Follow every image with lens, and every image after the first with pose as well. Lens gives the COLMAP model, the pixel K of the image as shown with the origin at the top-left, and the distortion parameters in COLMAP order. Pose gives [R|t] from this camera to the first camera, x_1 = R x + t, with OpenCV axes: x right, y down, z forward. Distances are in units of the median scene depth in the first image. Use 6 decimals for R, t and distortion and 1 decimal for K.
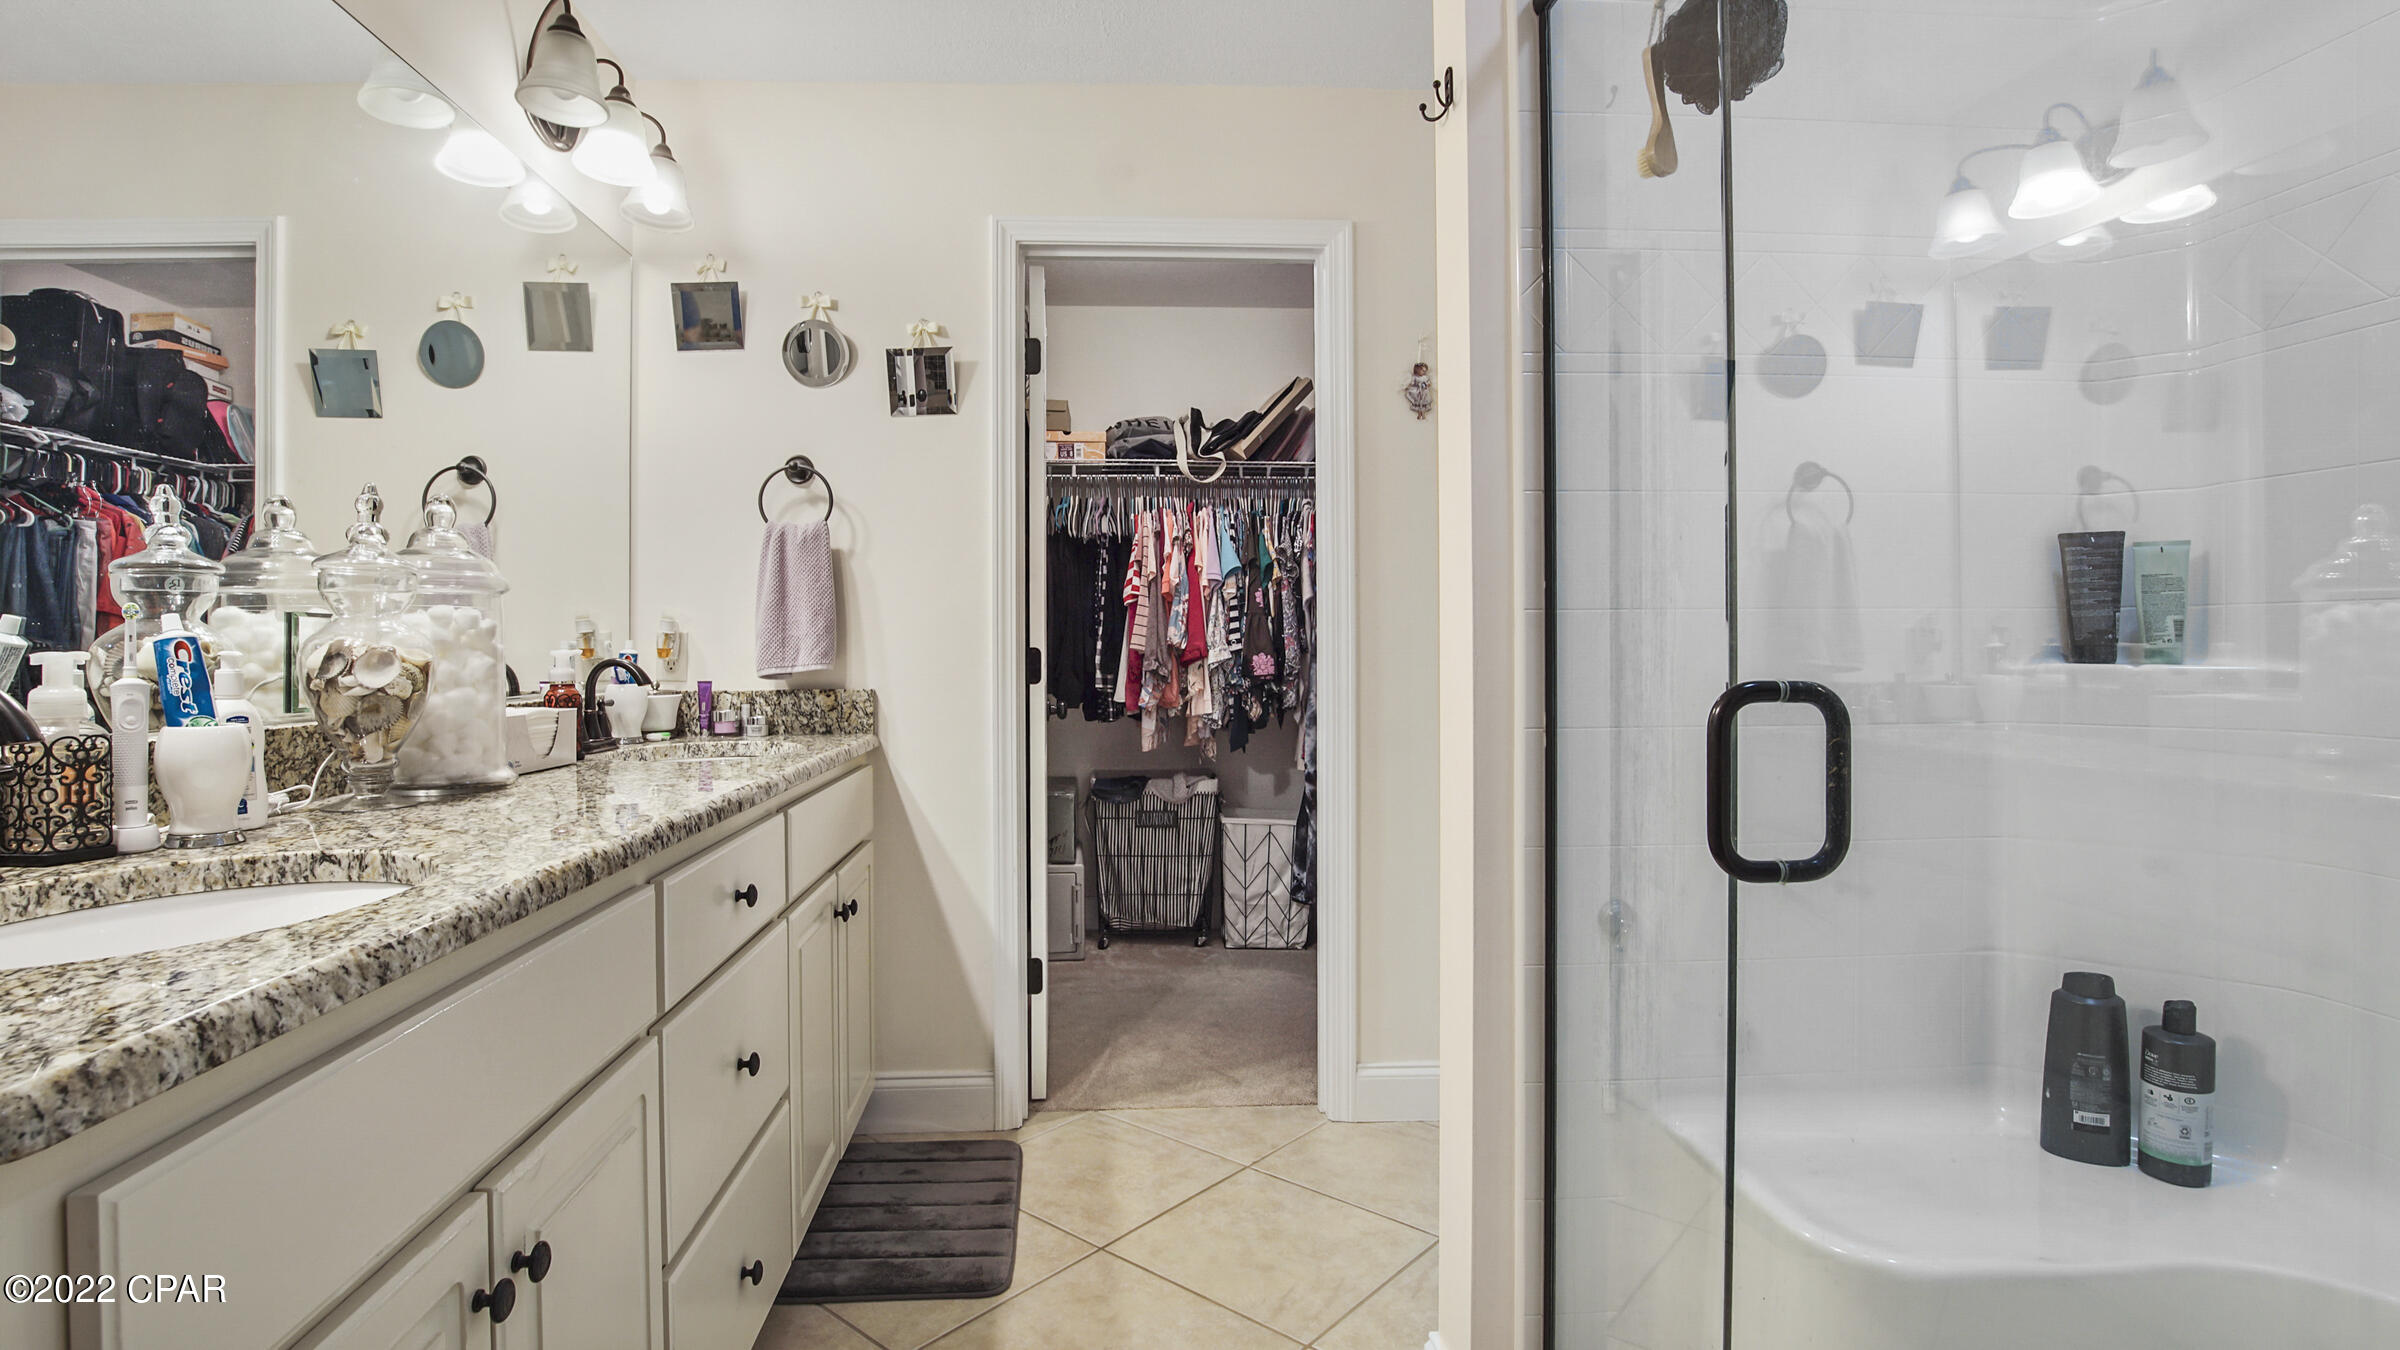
lens RADIAL K [[1161.4, 0, 1195.3], [0, 1161.4, 626.5], [0, 0, 1]] dist [-0.087059, 0.033931]
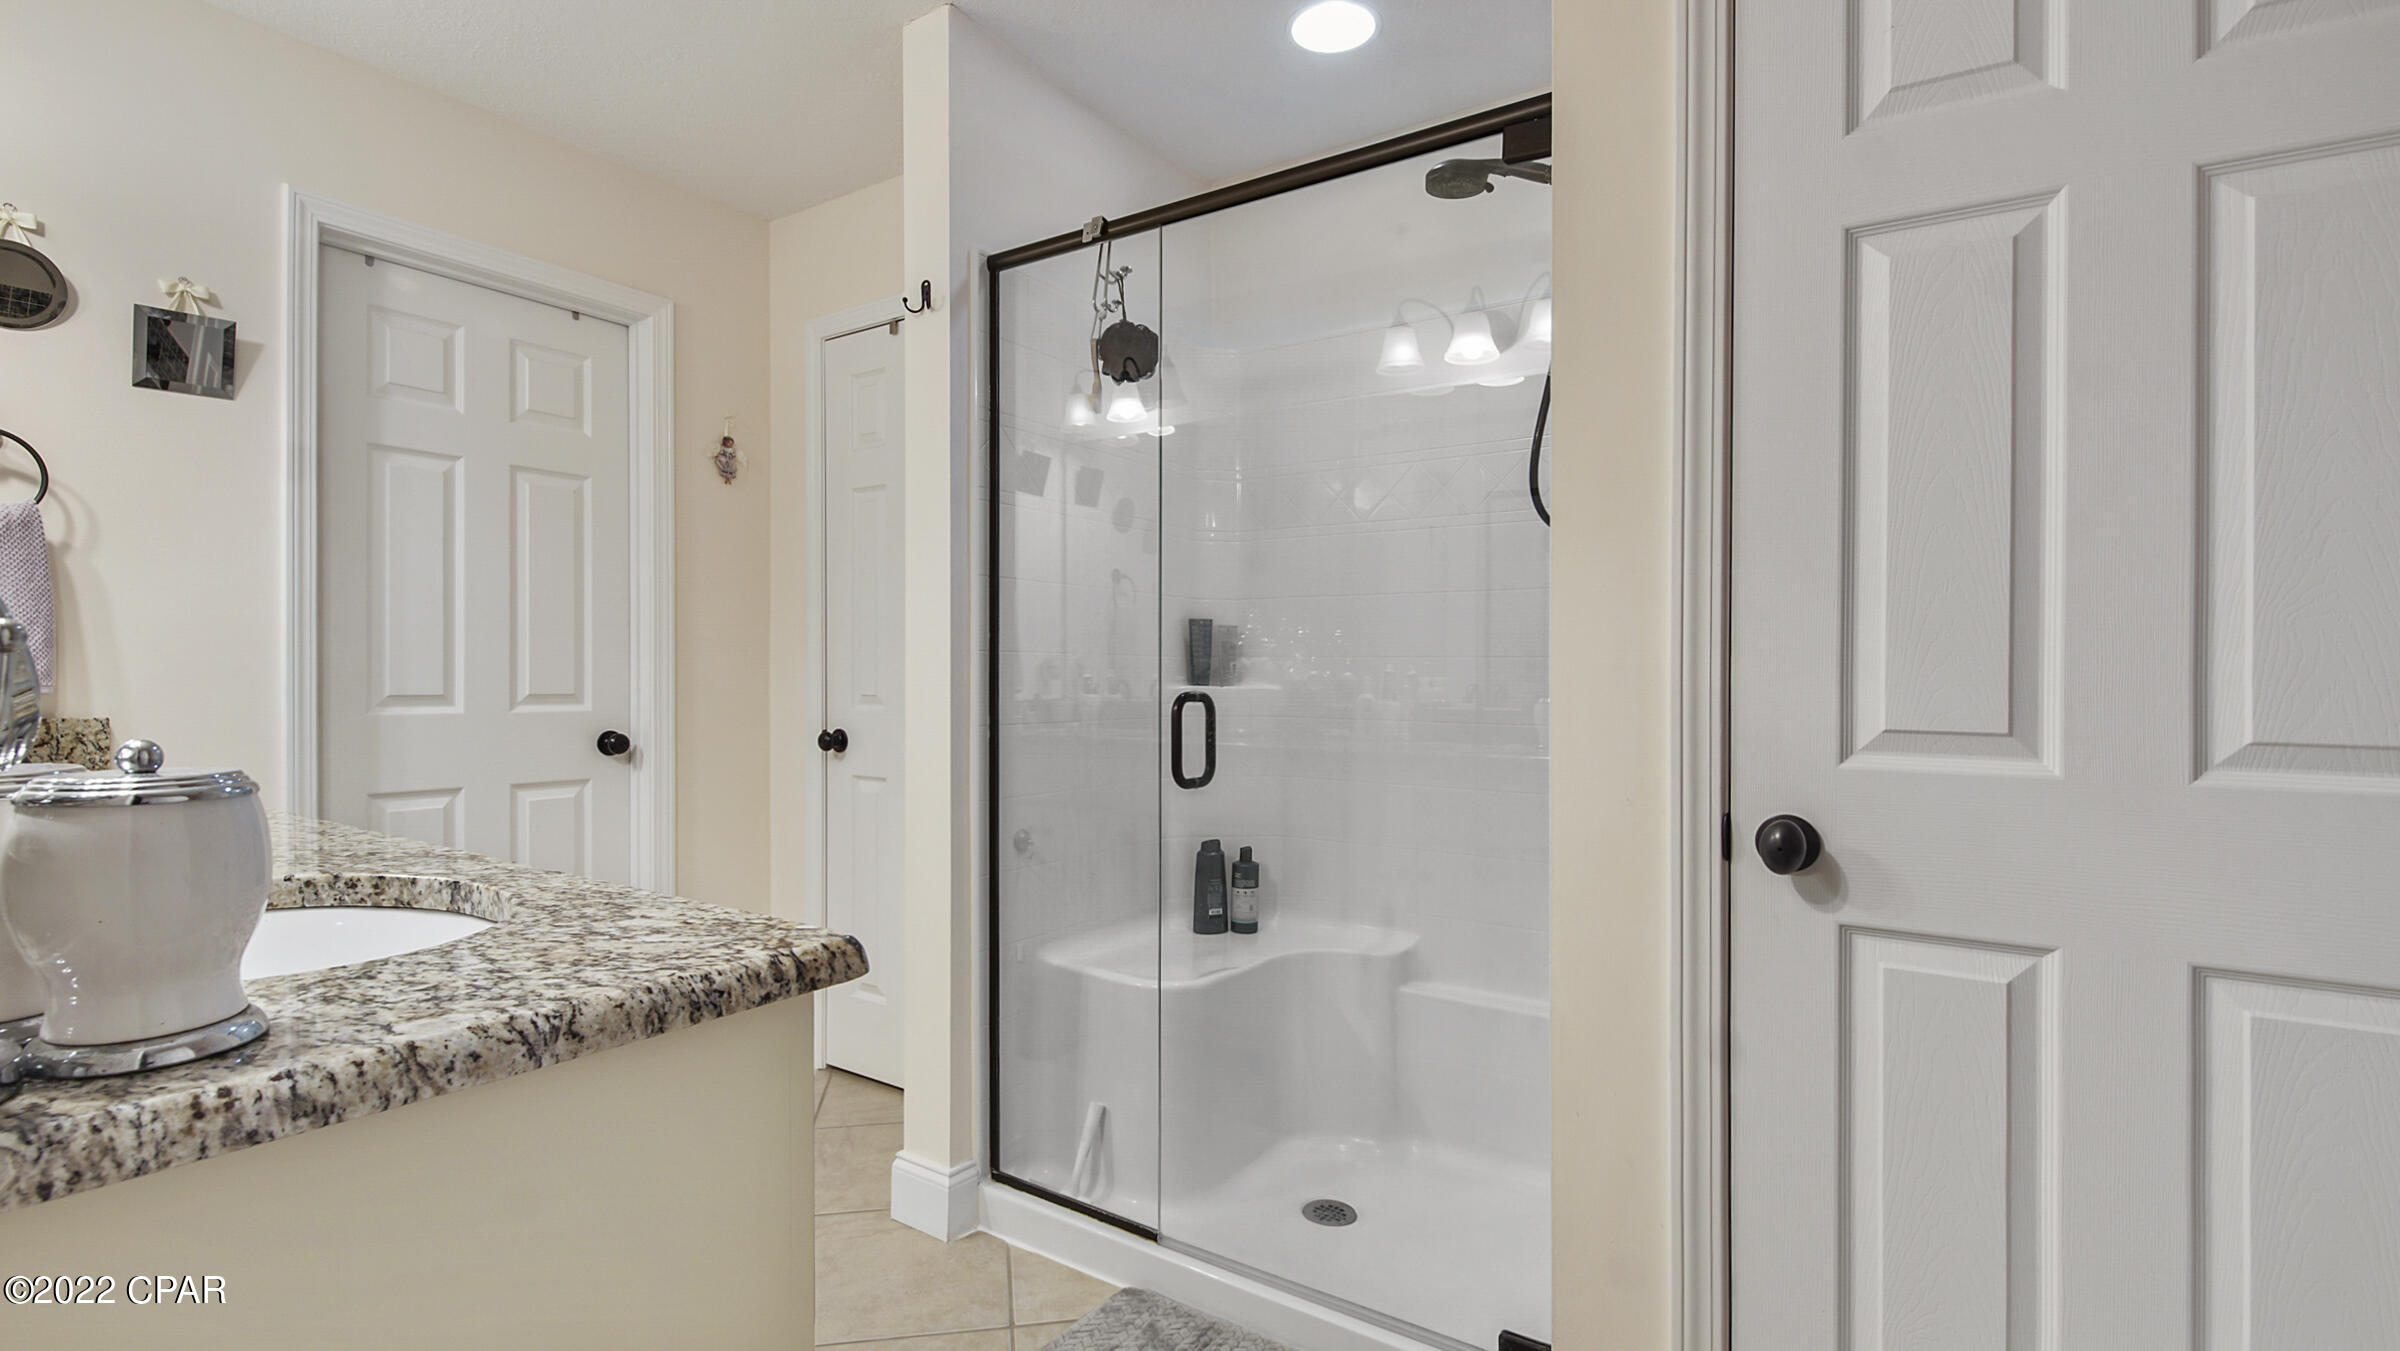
lens RADIAL K [[1079.2, 0, 1218.4], [0, 1079.2, 668.6], [0, 0, 1]] dist [0.035873, -0.025790]
pose [[0.587487, 0.012462, 0.809137, -0.721016], [-0.023965, 0.999711, 0.002003, -0.002679], [-0.808878, -0.020568, 0.587616, -0.144391]]
